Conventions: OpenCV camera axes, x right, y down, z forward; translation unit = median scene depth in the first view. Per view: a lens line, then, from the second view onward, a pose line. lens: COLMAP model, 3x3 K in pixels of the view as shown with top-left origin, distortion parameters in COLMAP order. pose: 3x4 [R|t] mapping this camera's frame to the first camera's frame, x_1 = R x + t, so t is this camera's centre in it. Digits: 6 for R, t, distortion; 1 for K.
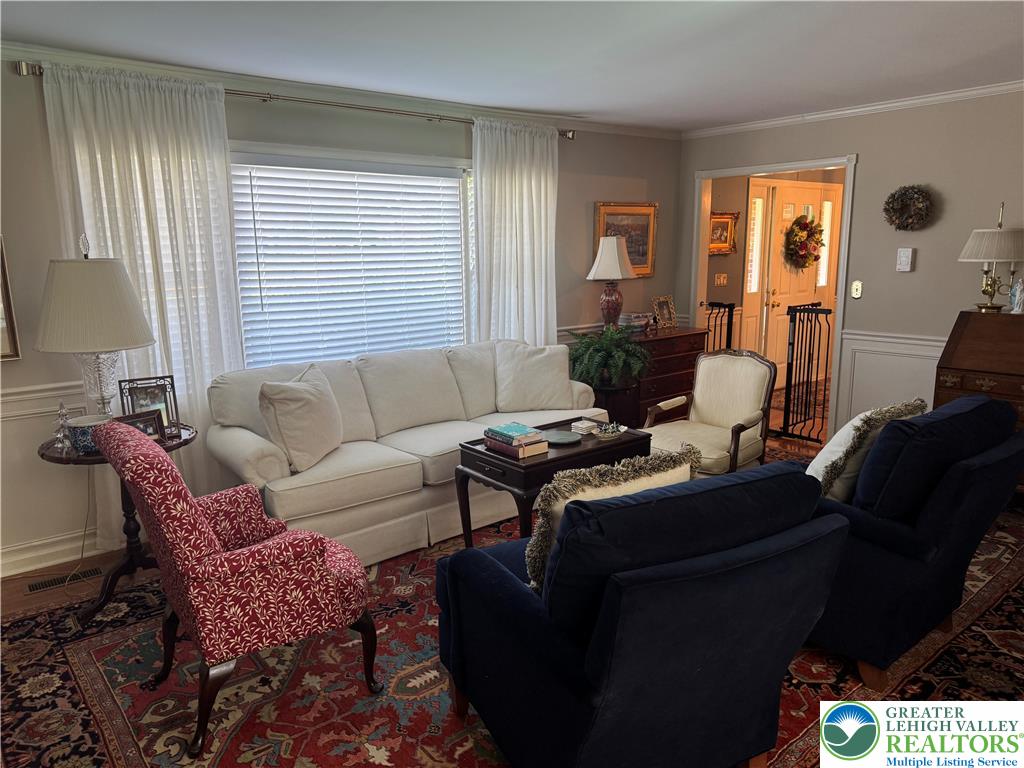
lens RADIAL K [[723.2, 0, 512.0], [0, 723.2, 384.0], [0, 0, 1]] dist [0.118086, -0.160082]
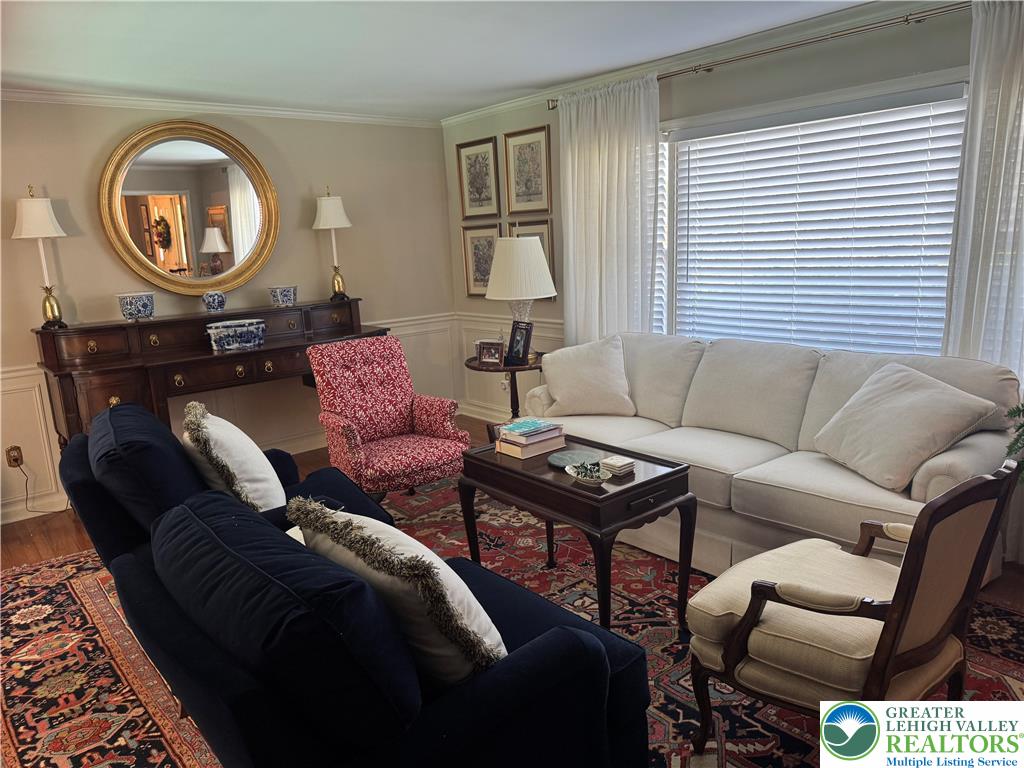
lens RADIAL K [[714.6, 0, 515.4], [0, 714.6, 396.2], [0, 0, 1]] dist [0.089686, -0.158982]
pose [[0.008190, 0.226673, -0.973937, 0.807218], [-0.140526, 0.964565, 0.223310, -0.160416], [0.990043, 0.135035, 0.039754, 0.861679]]
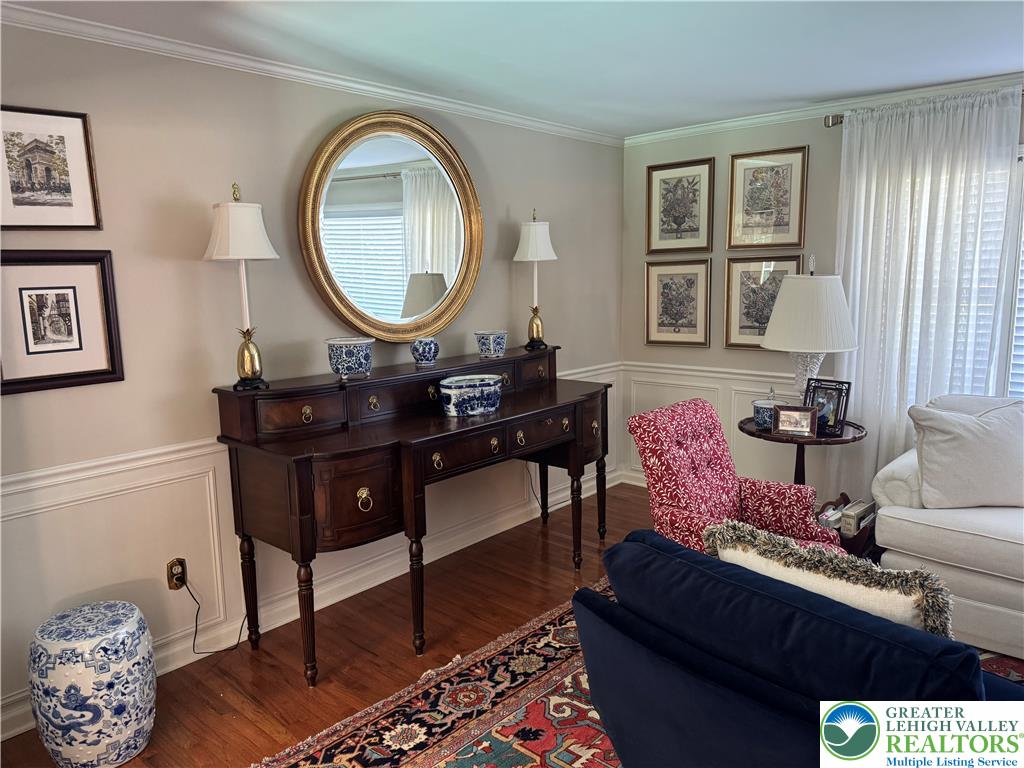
lens RADIAL K [[728.9, 0, 512.0], [0, 728.9, 384.0], [0, 0, 1]] dist [0.058697, -0.081893]
pose [[0.131657, 0.157929, -0.978634, 0.499217], [-0.165388, 0.976890, 0.135398, -0.068149], [0.977401, 0.144029, 0.154734, 0.315925]]
